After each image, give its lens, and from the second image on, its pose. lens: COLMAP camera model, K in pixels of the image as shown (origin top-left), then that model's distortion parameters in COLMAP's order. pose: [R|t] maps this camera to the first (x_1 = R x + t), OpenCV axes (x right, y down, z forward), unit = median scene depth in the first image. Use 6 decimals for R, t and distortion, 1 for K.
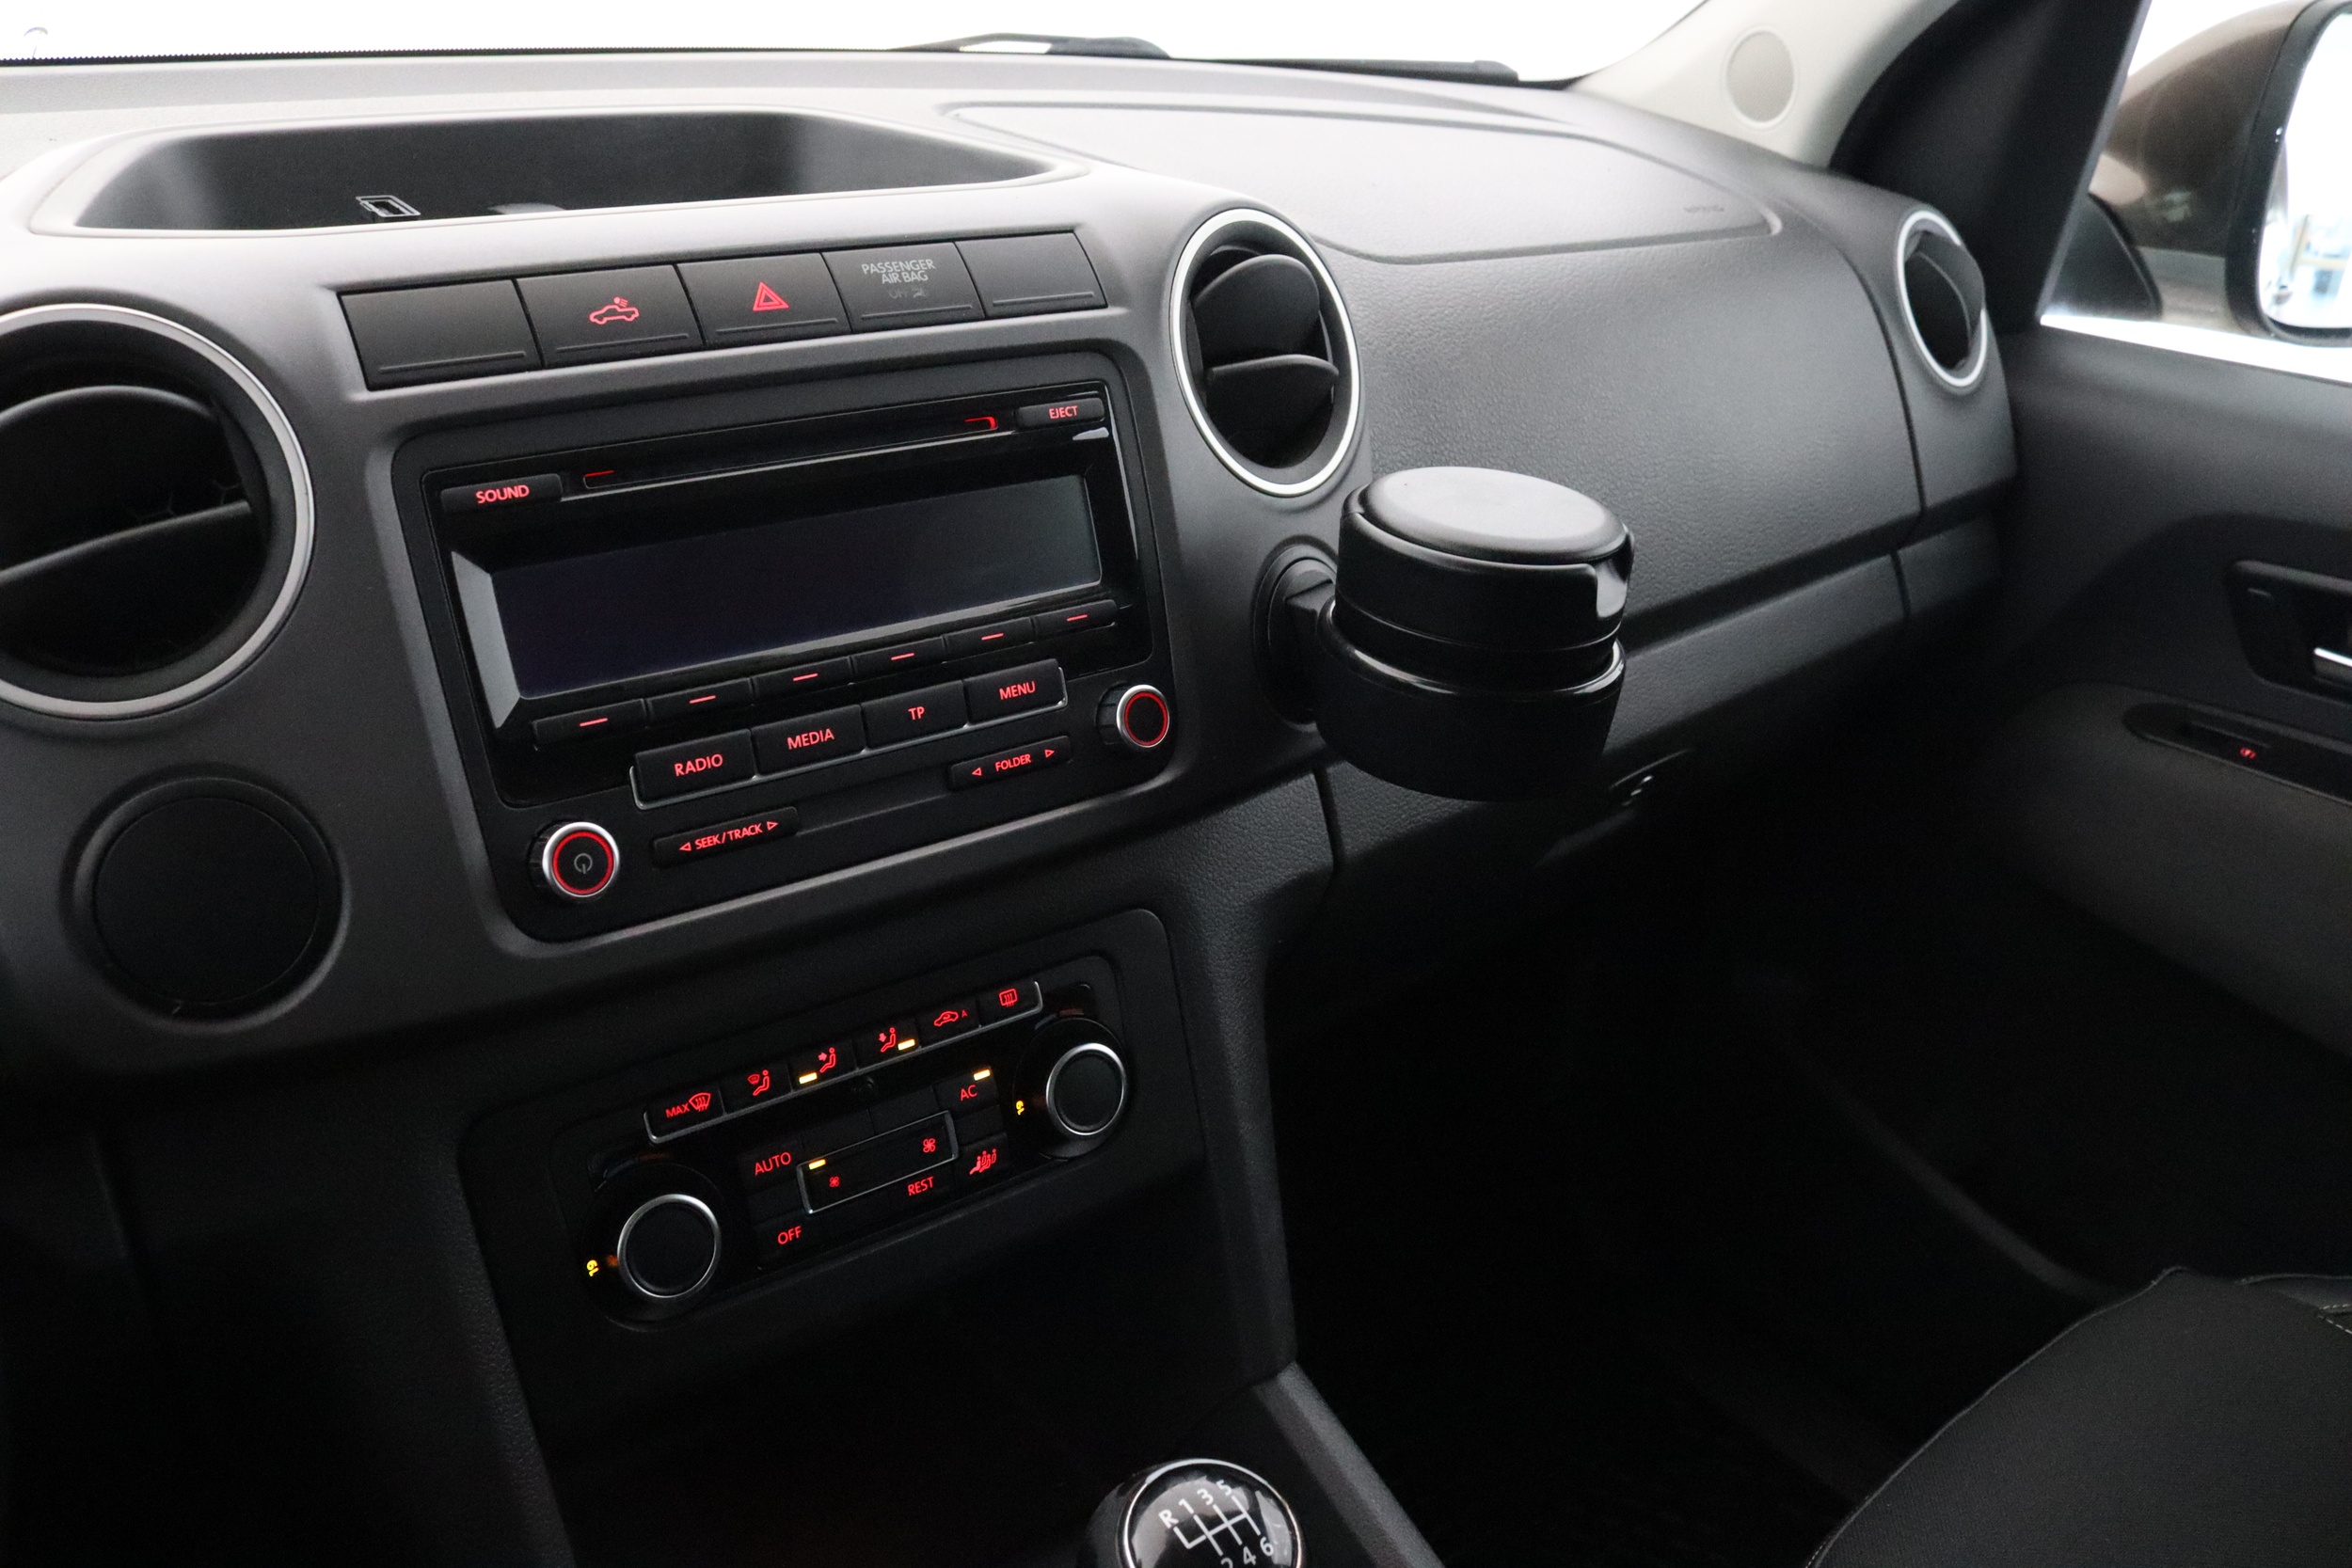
lens RADIAL K [[1942.8, 0, 1157.8], [0, 1942.8, 788.6], [0, 0, 1]] dist [-0.145643, 0.107148]
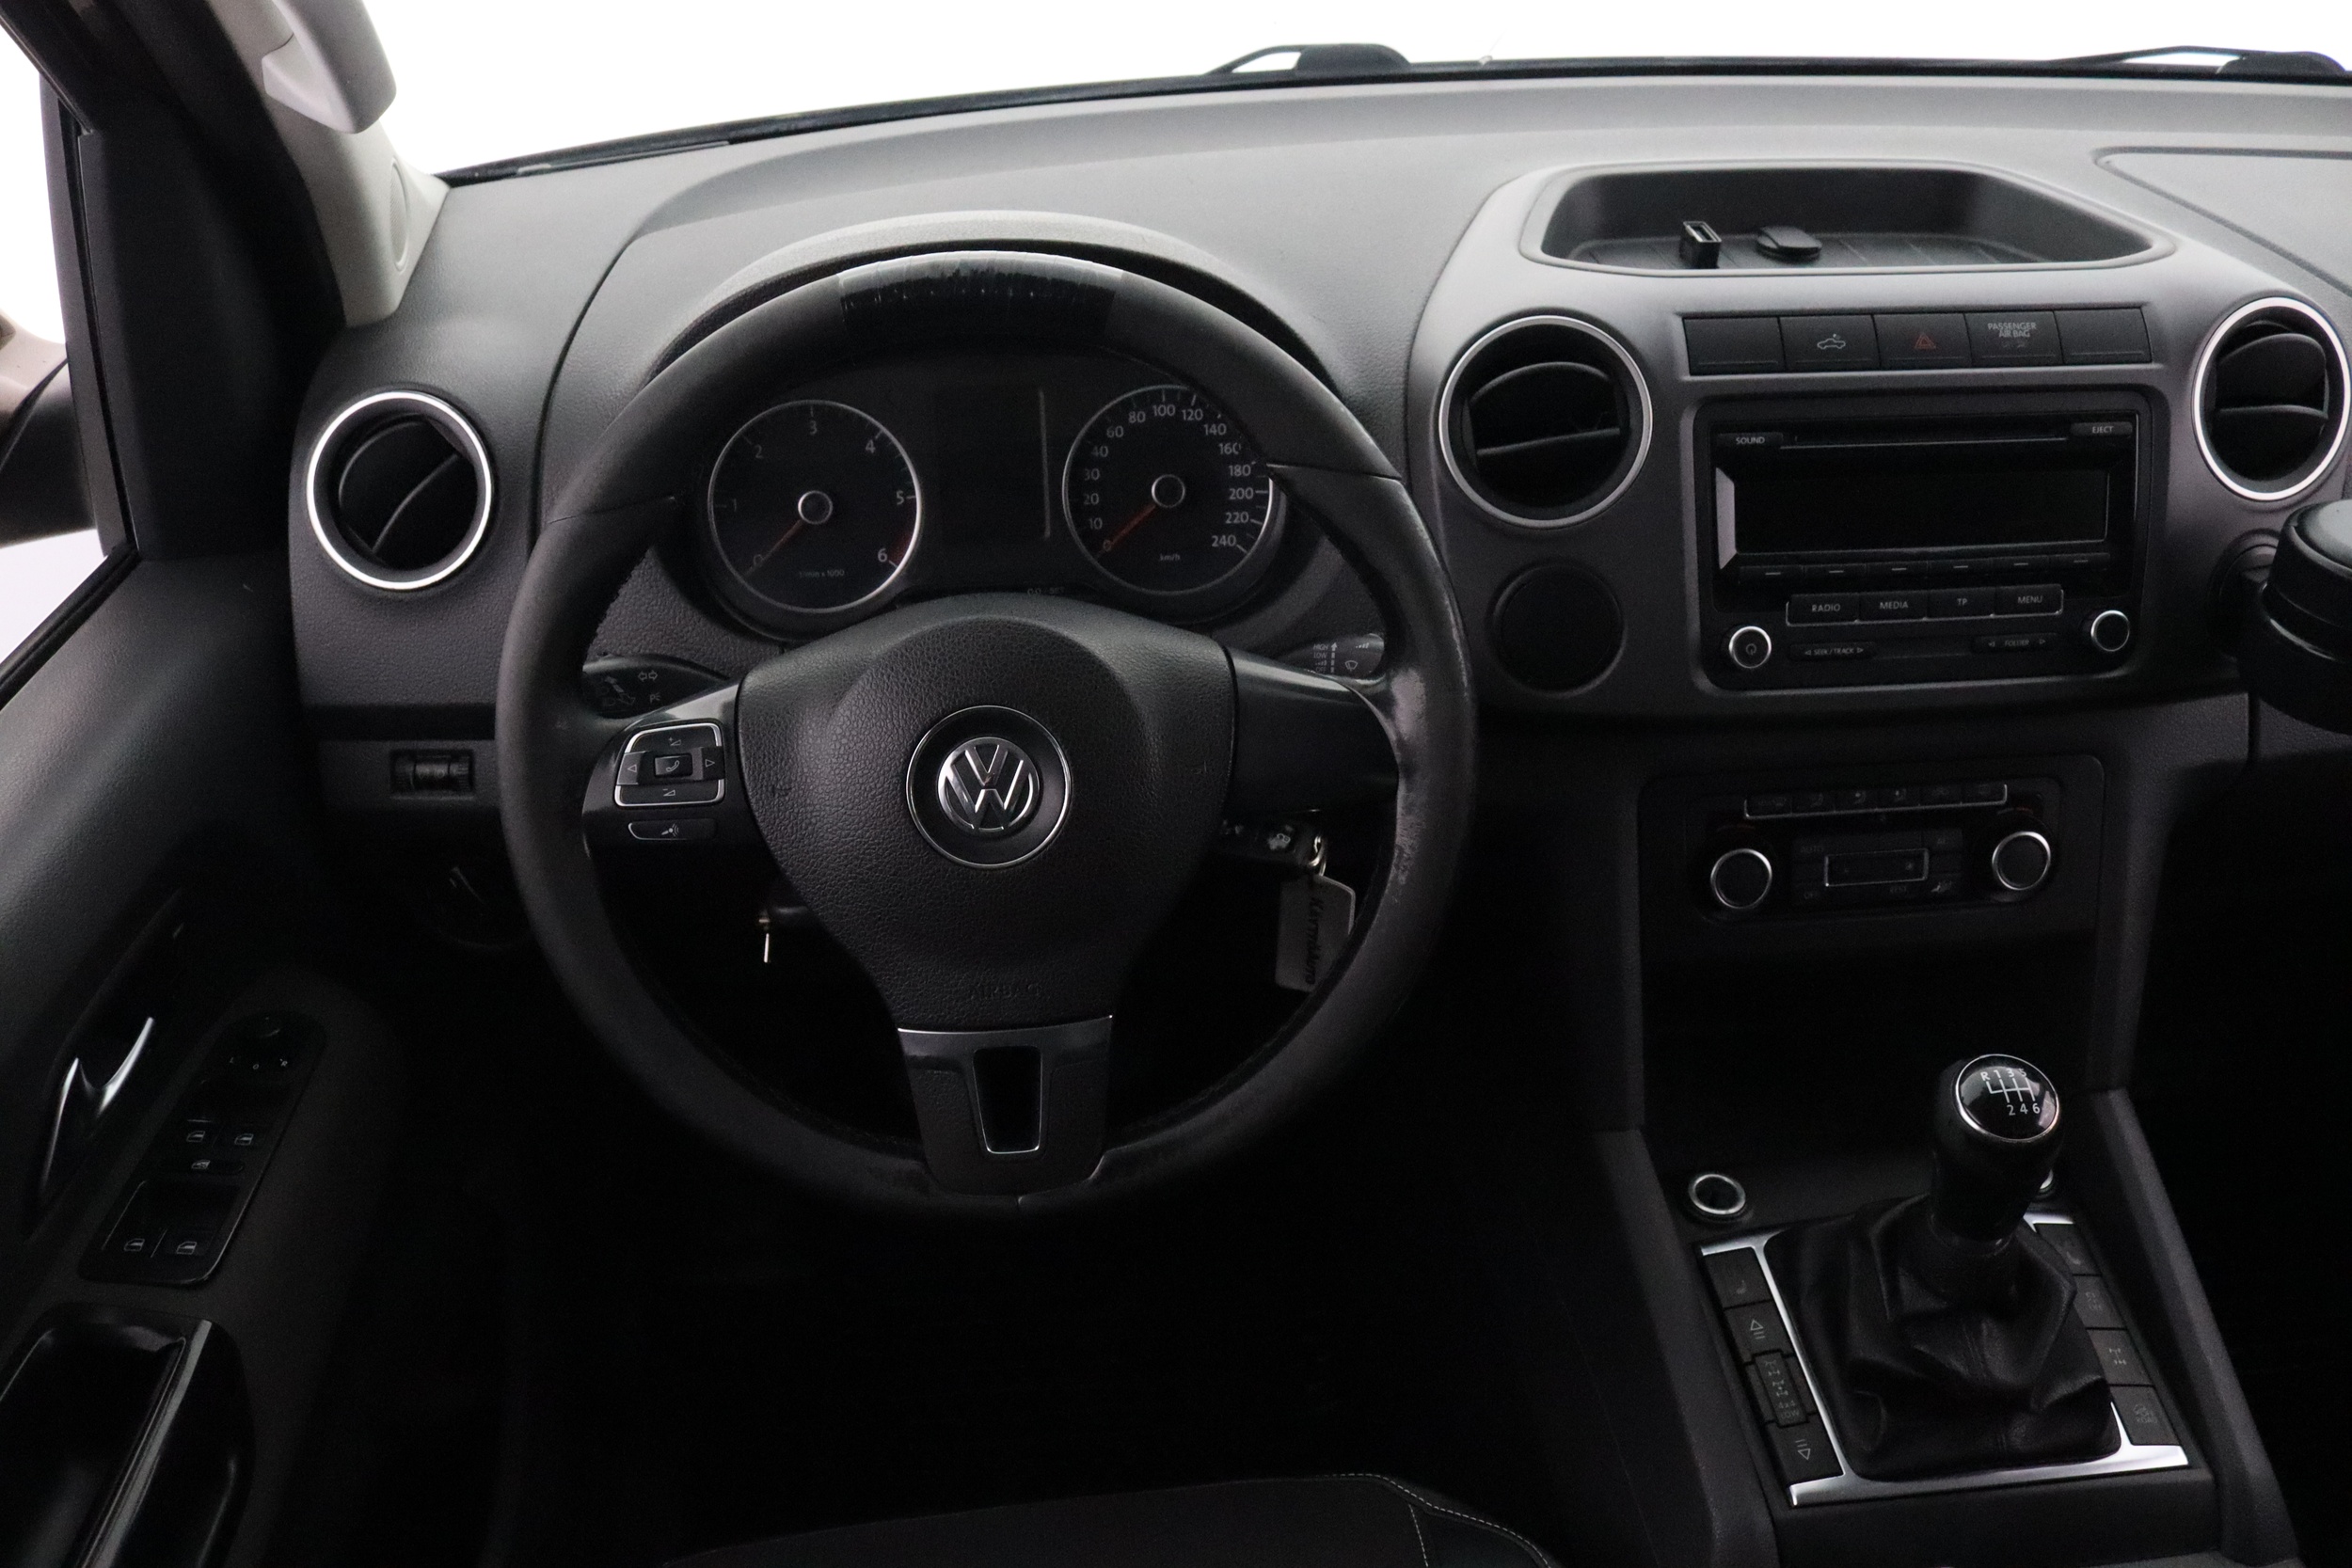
lens RADIAL K [[1942.8, 0, 1142.2], [0, 1942.8, 801.6], [0, 0, 1]] dist [-0.145643, 0.107148]
pose [[0.831137, 0.237577, -0.502761, 0.133376], [-0.178620, 0.970286, 0.163218, -0.011343], [0.526599, -0.045853, 0.848876, -0.676931]]
